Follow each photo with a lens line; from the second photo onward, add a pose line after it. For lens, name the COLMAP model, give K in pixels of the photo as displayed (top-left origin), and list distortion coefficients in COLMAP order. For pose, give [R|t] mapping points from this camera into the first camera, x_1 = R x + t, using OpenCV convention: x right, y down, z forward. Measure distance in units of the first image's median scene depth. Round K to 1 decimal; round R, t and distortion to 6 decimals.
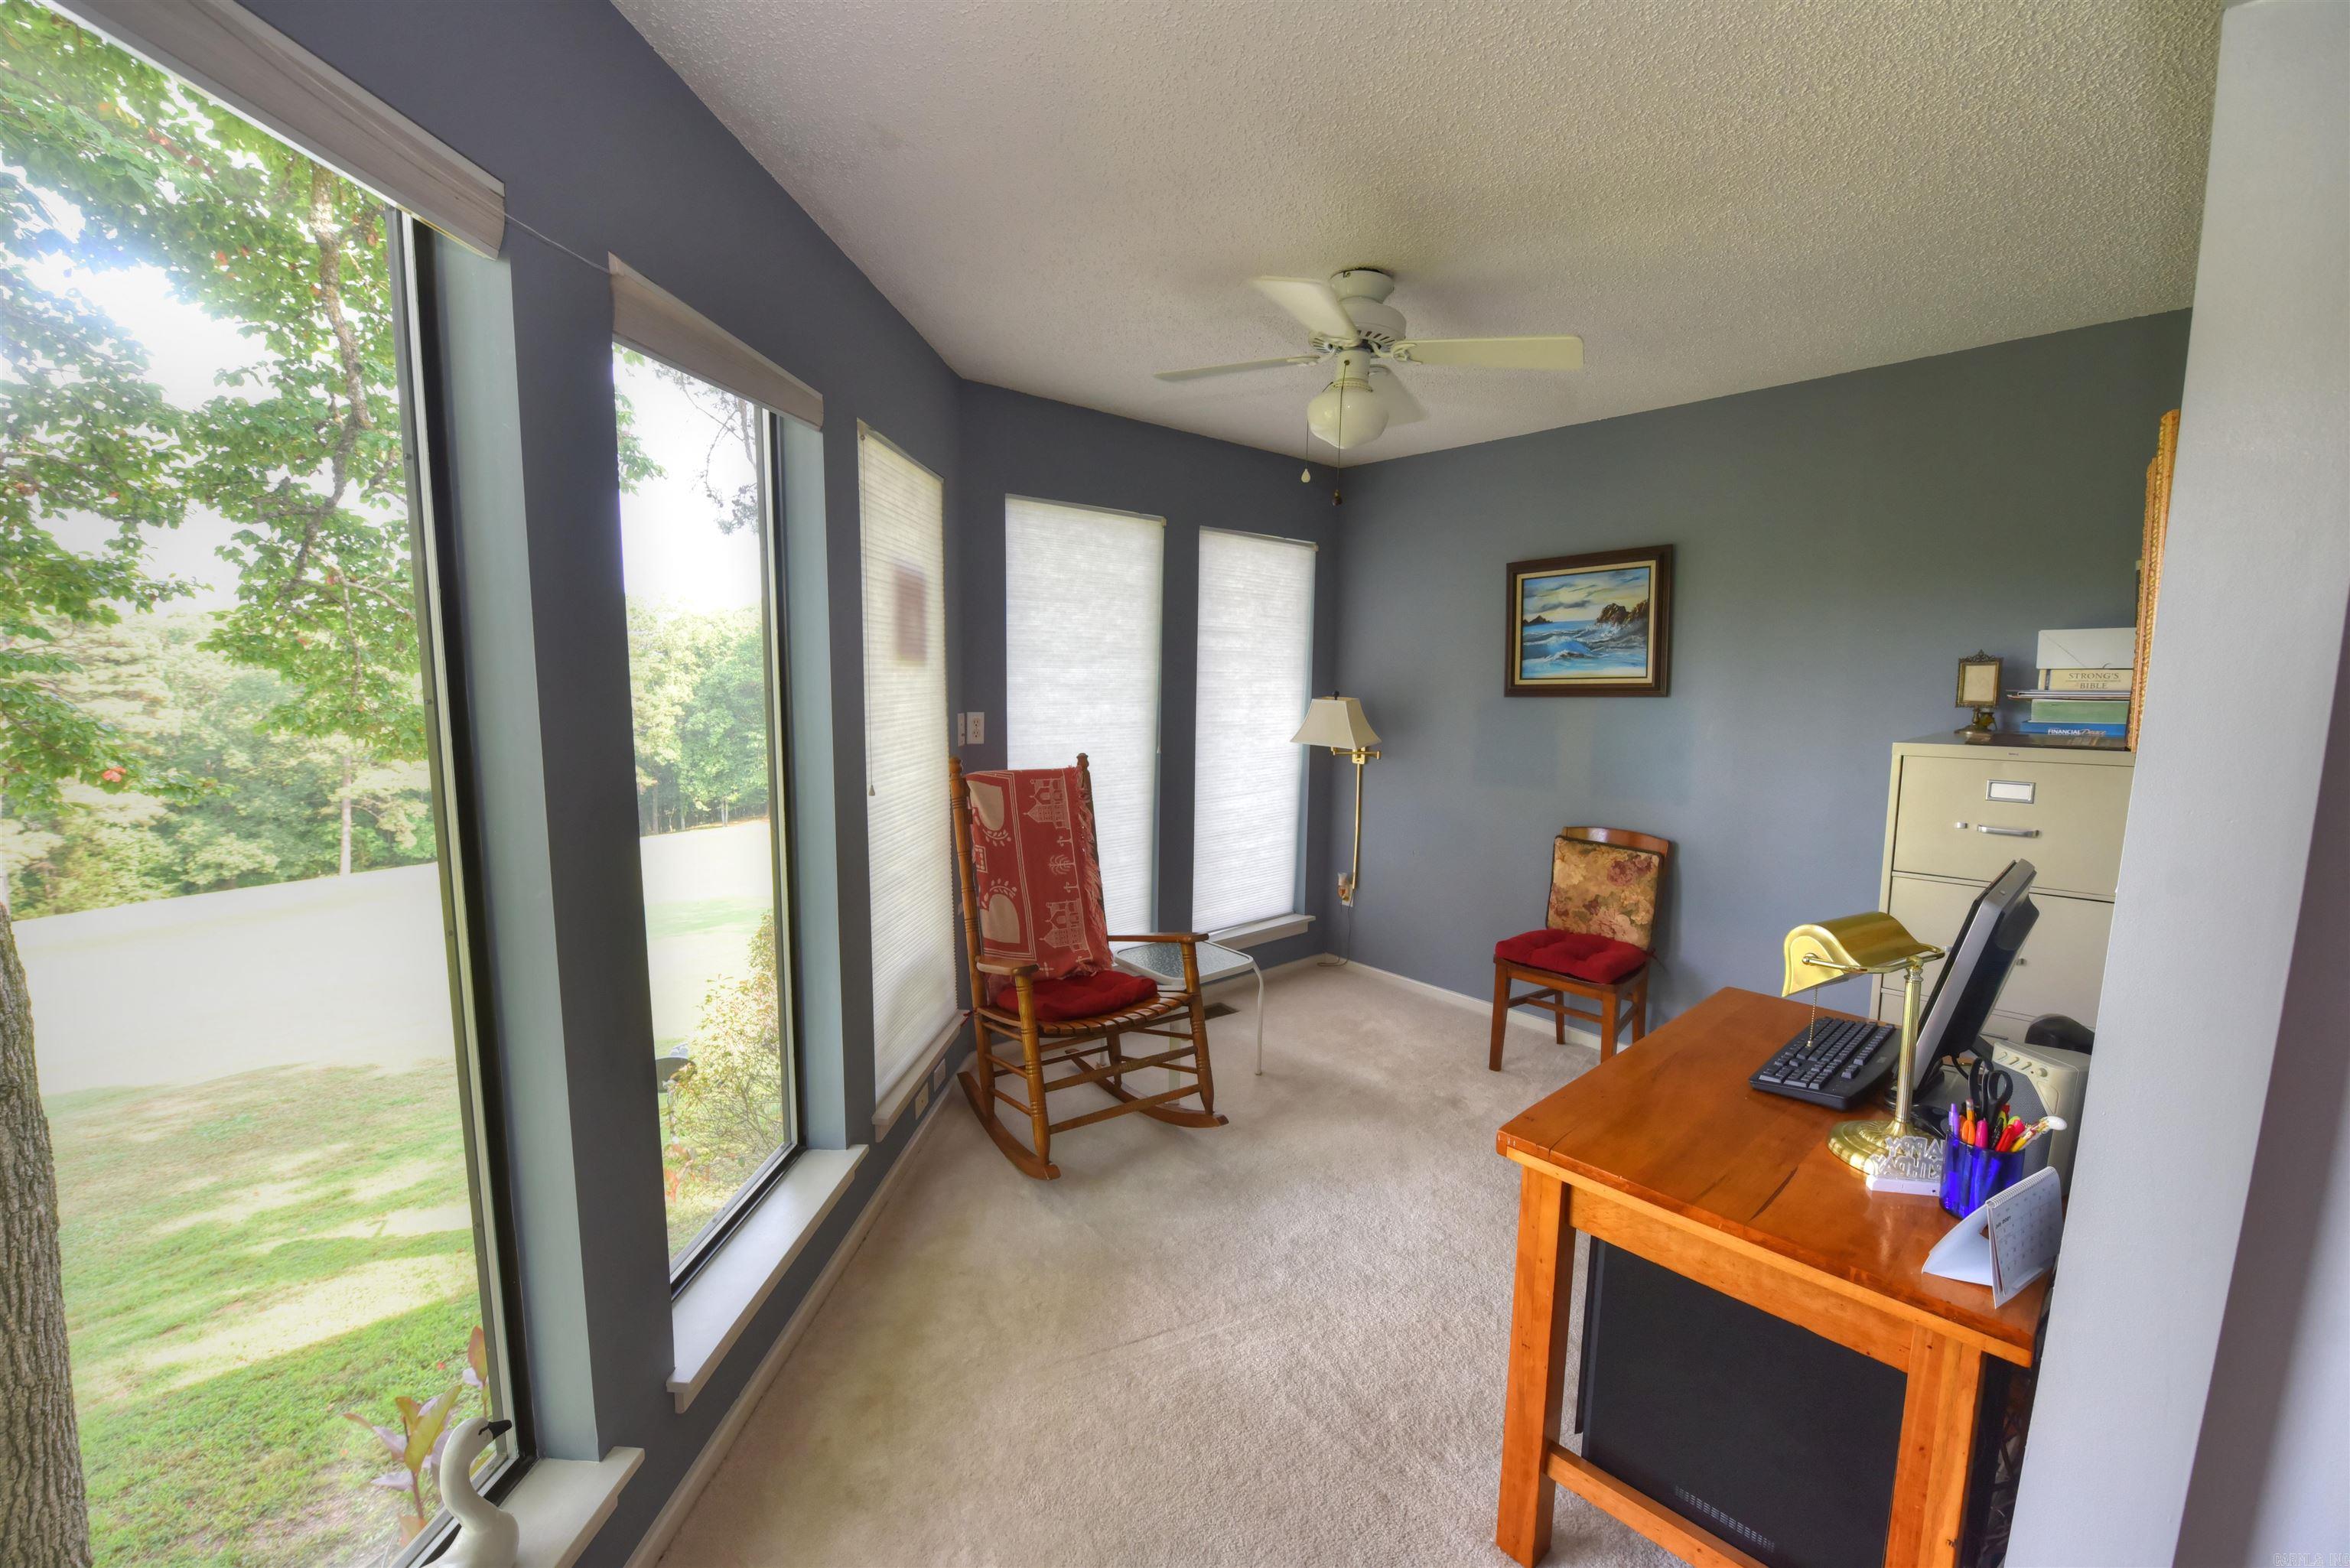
lens RADIAL K [[931.2, 0, 1182.4], [0, 931.2, 782.6], [0, 0, 1]] dist [-0.015548, -0.002394]
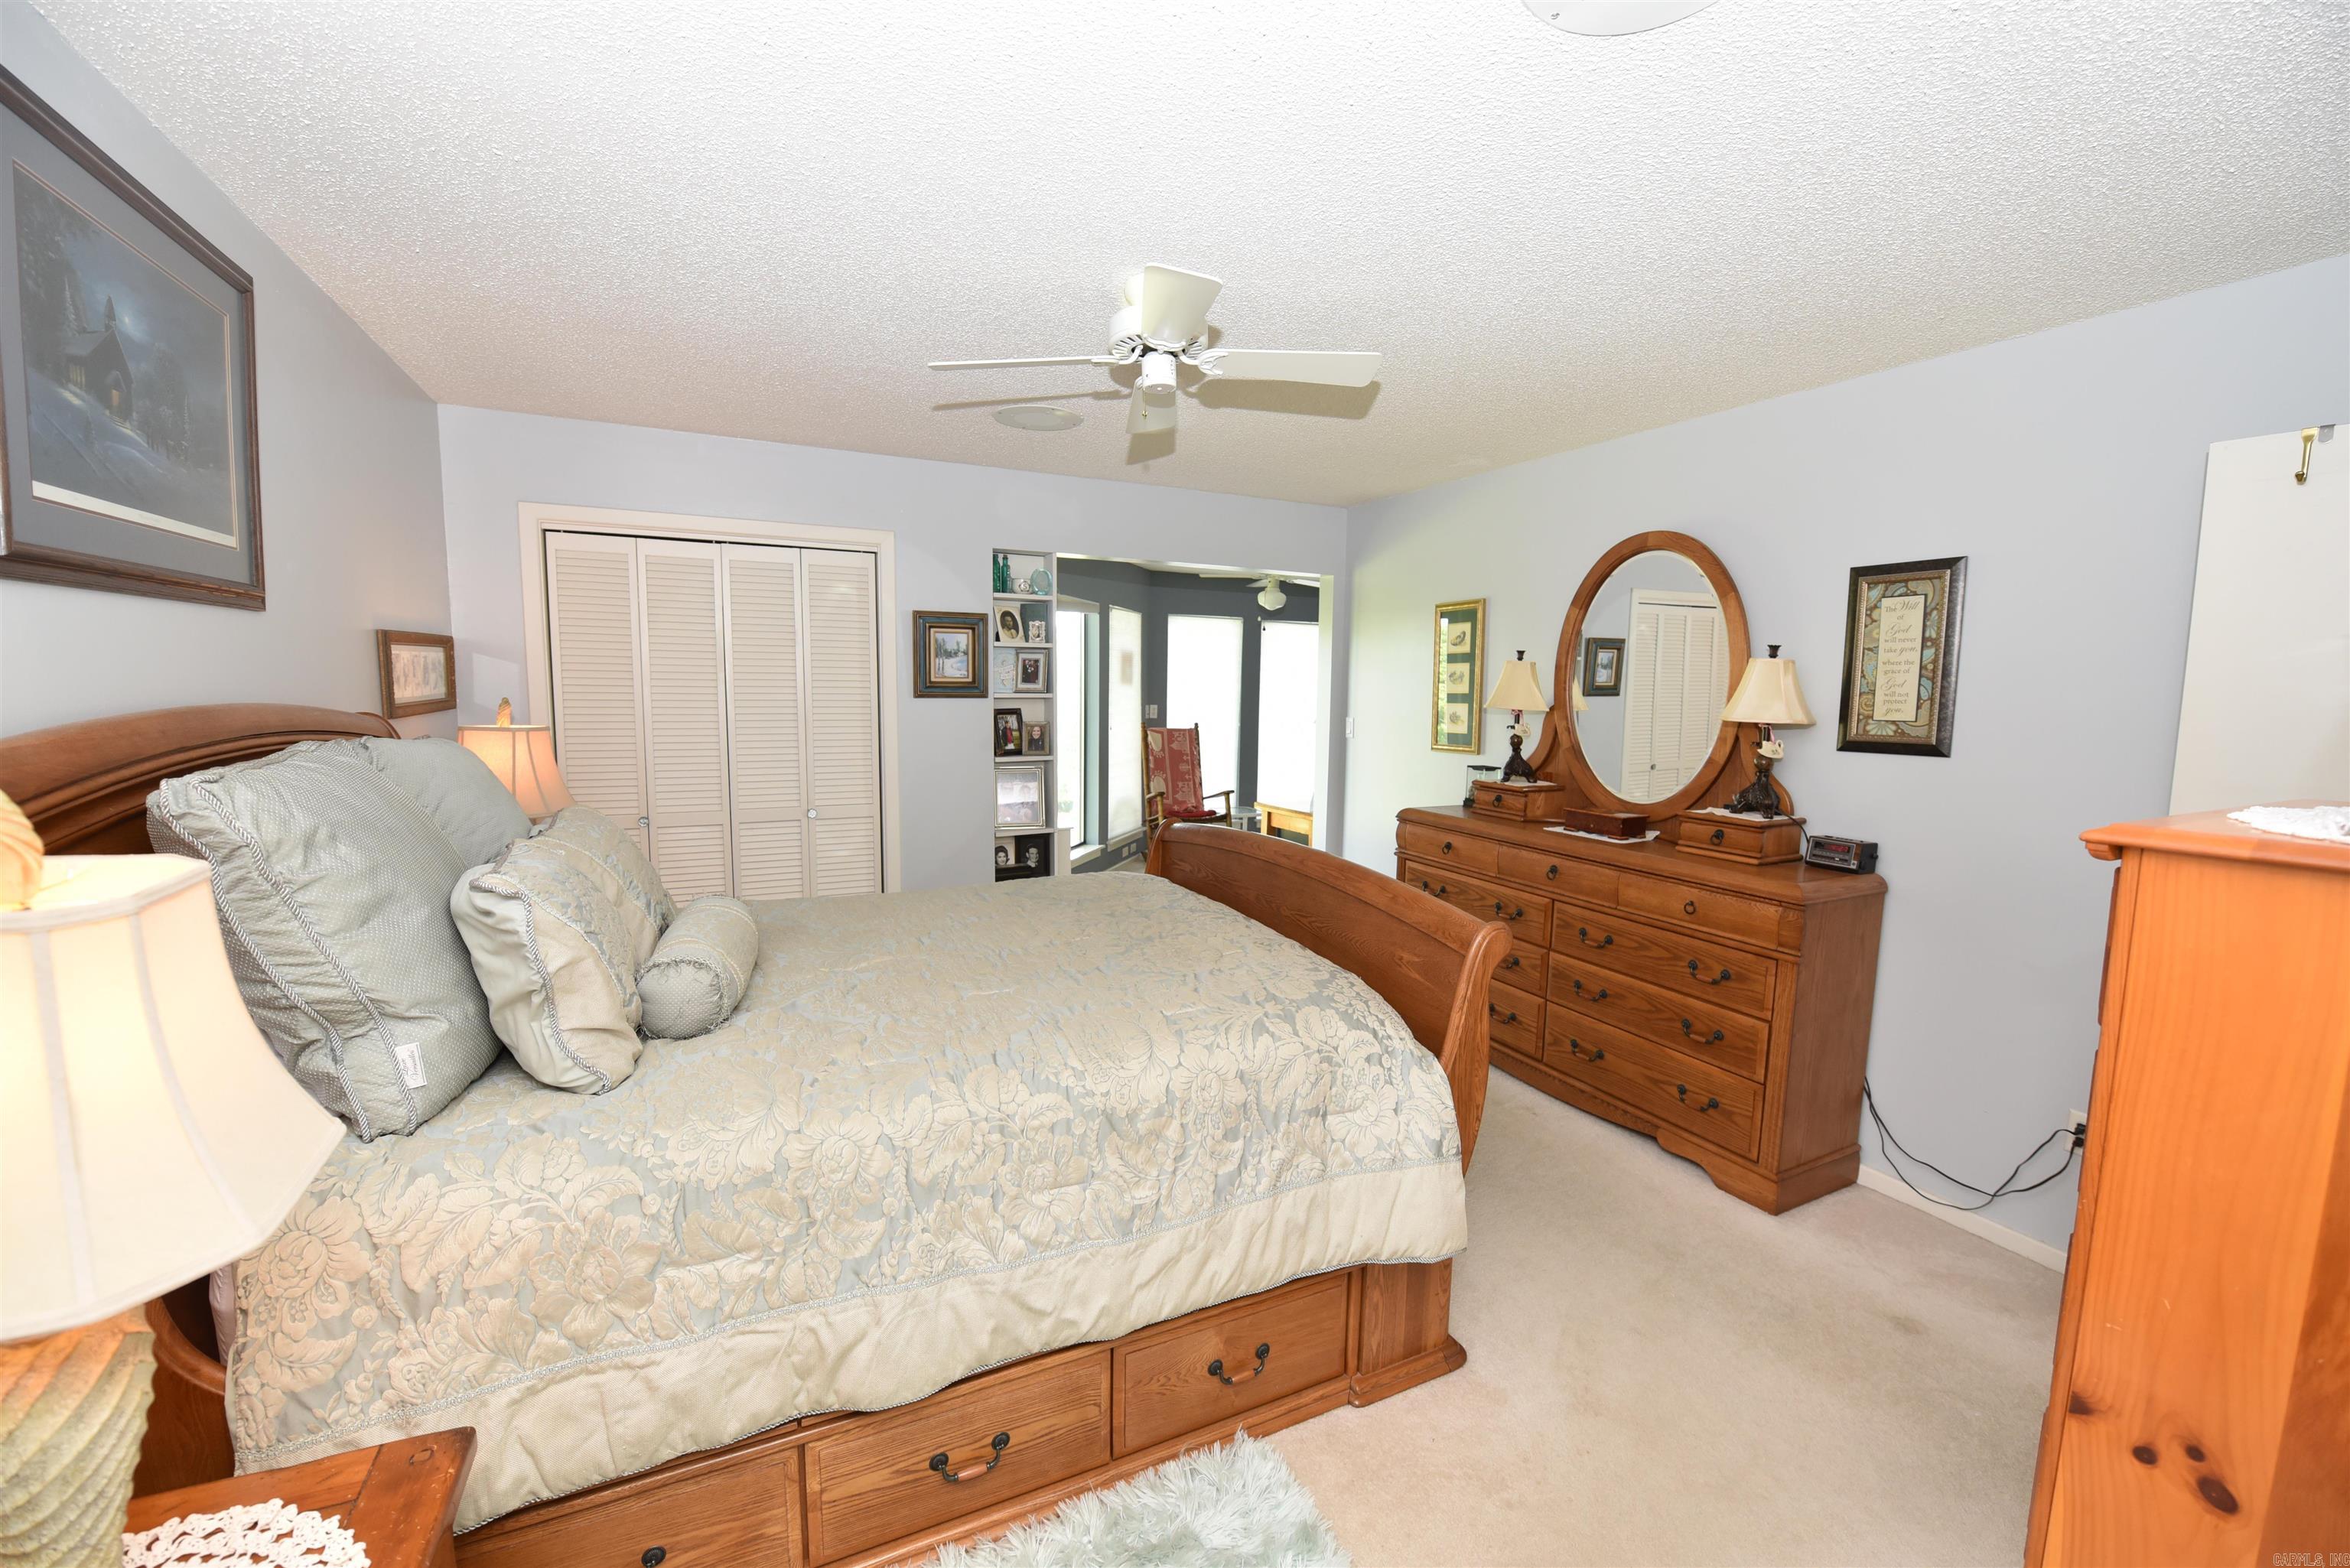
lens RADIAL K [[931.2, 0, 1186.1], [0, 931.2, 788.2], [0, 0, 1]] dist [-0.015548, -0.002394]
pose [[0.966577, 0.028134, -0.254830, 0.486755], [-0.032253, 0.999408, -0.012000, 0.168836], [0.254341, 0.019818, 0.966912, -1.331802]]
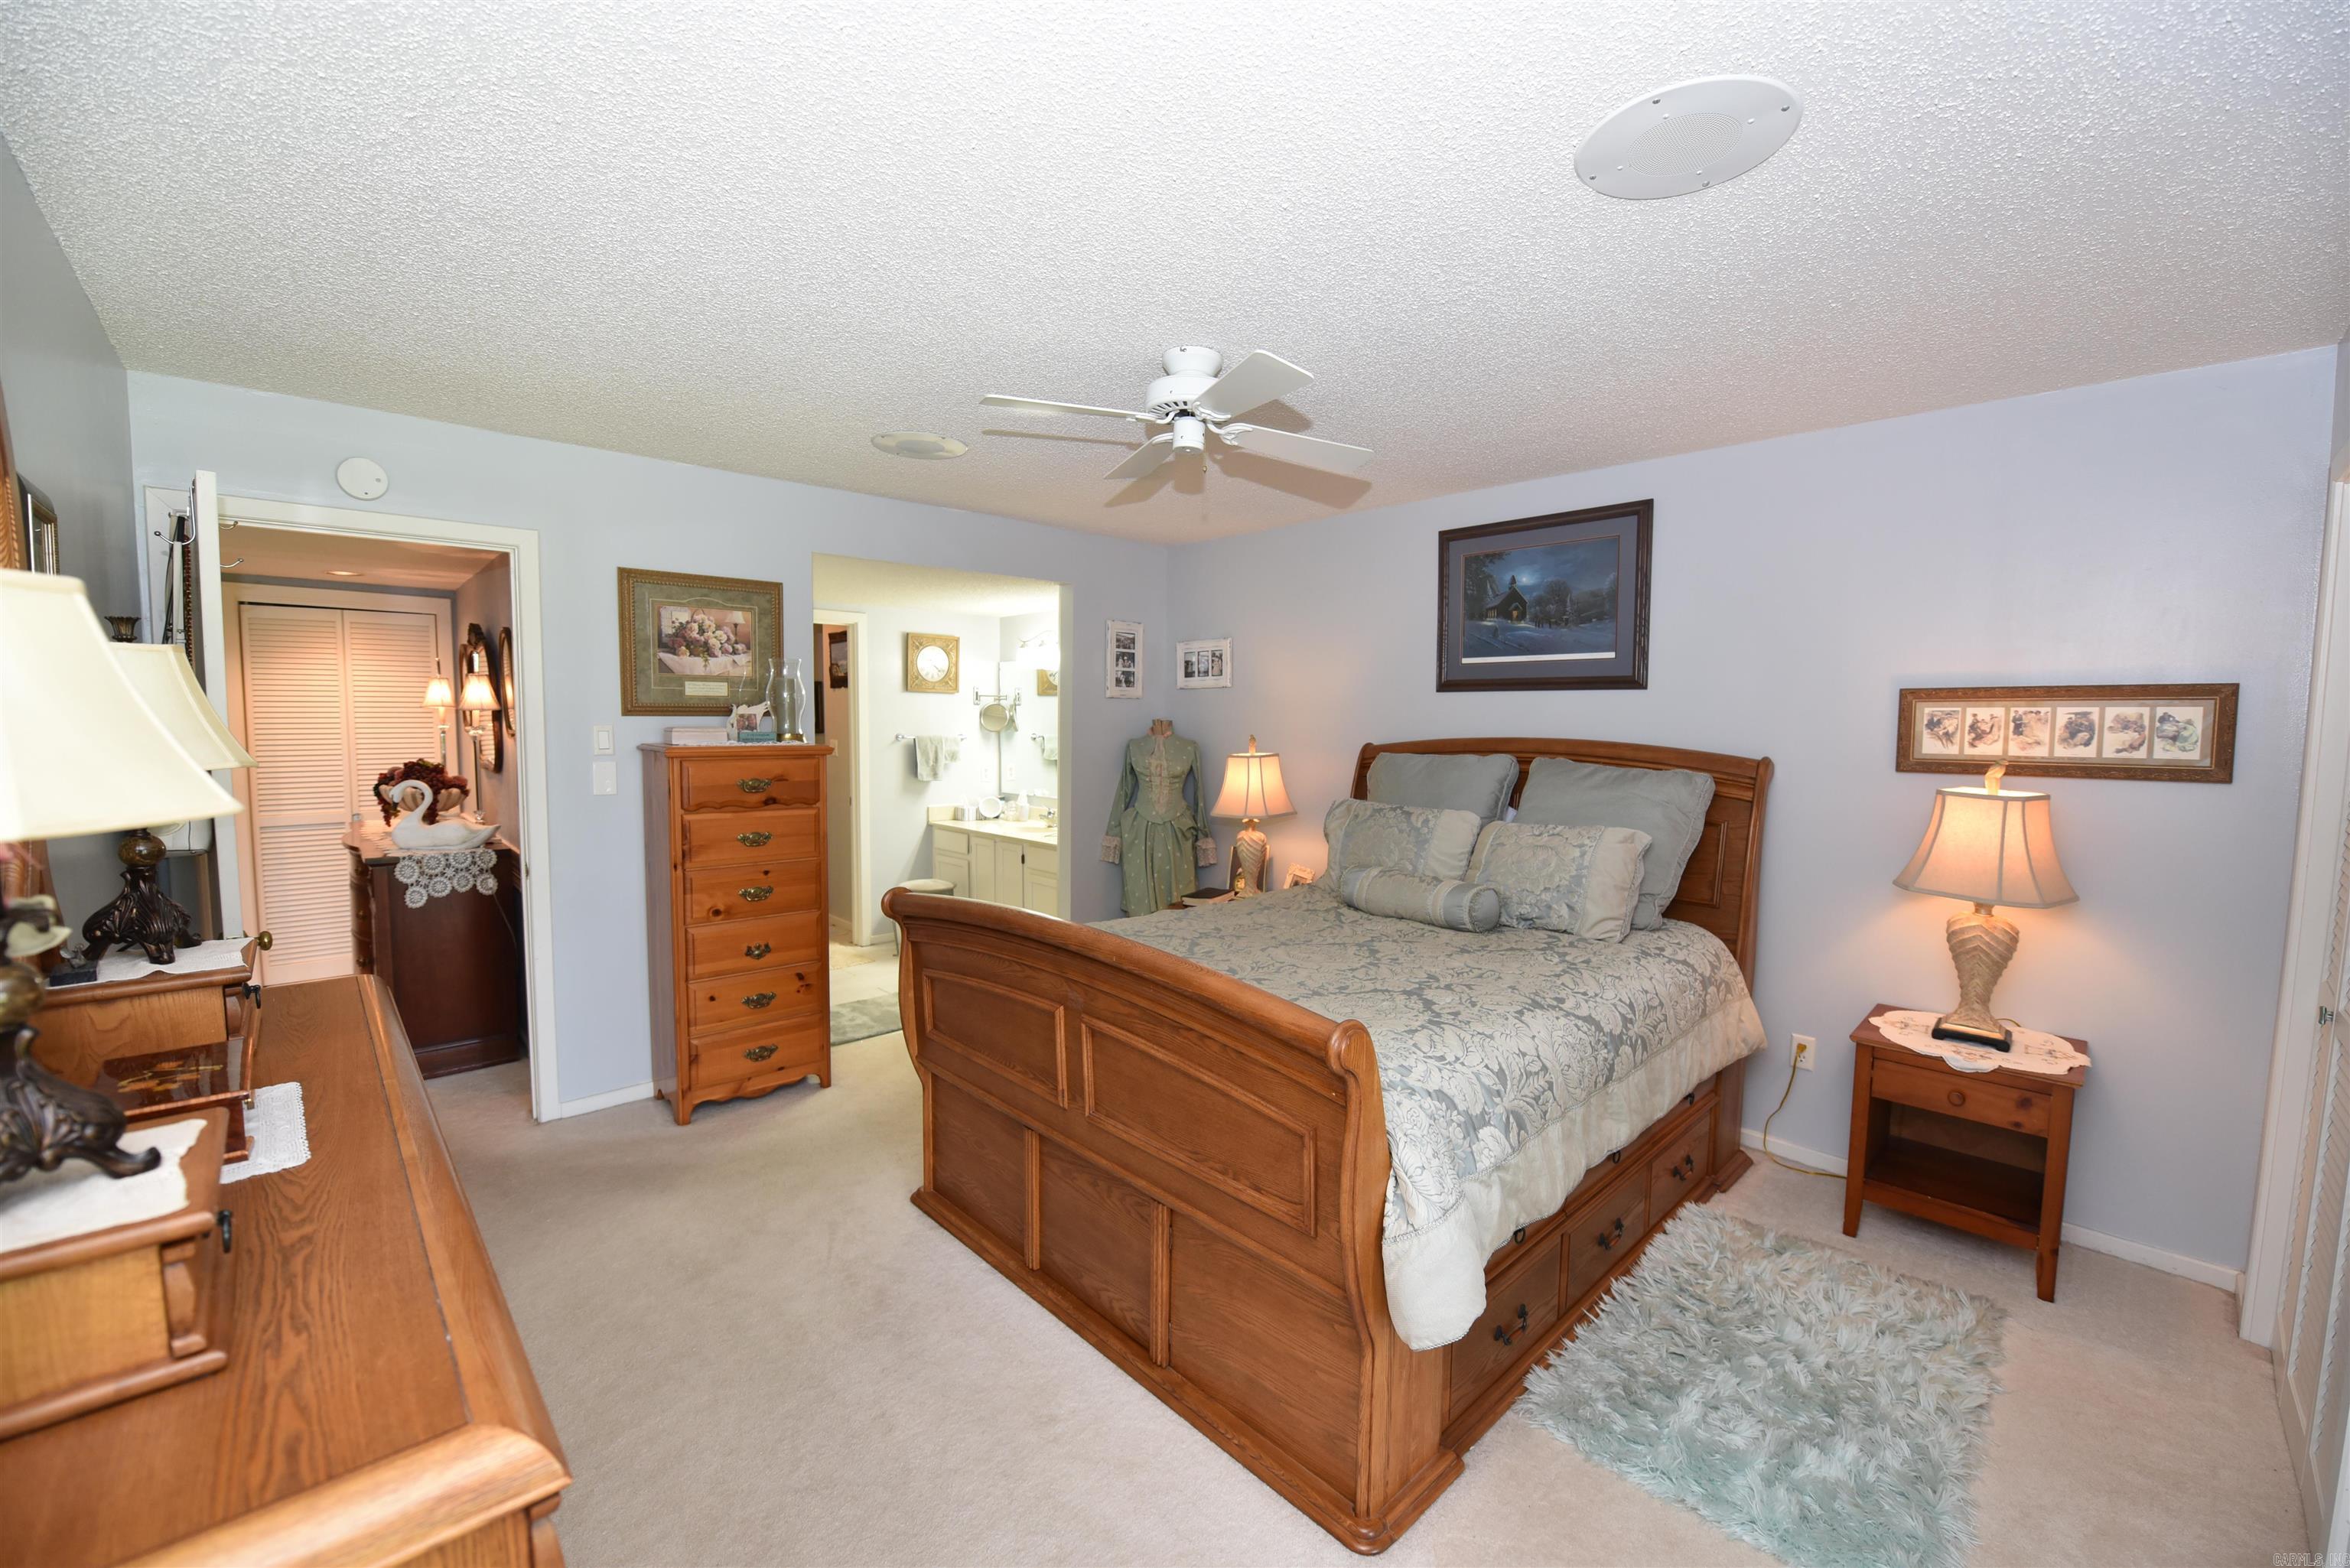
lens RADIAL K [[931.2, 0, 1172.5], [0, 931.2, 786.3], [0, 0, 1]] dist [-0.015548, -0.002394]
pose [[-0.998892, -0.024080, -0.040442, 0.321170], [-0.031722, 0.979185, 0.200477, -0.021646], [0.034773, 0.201538, -0.978863, 0.127943]]
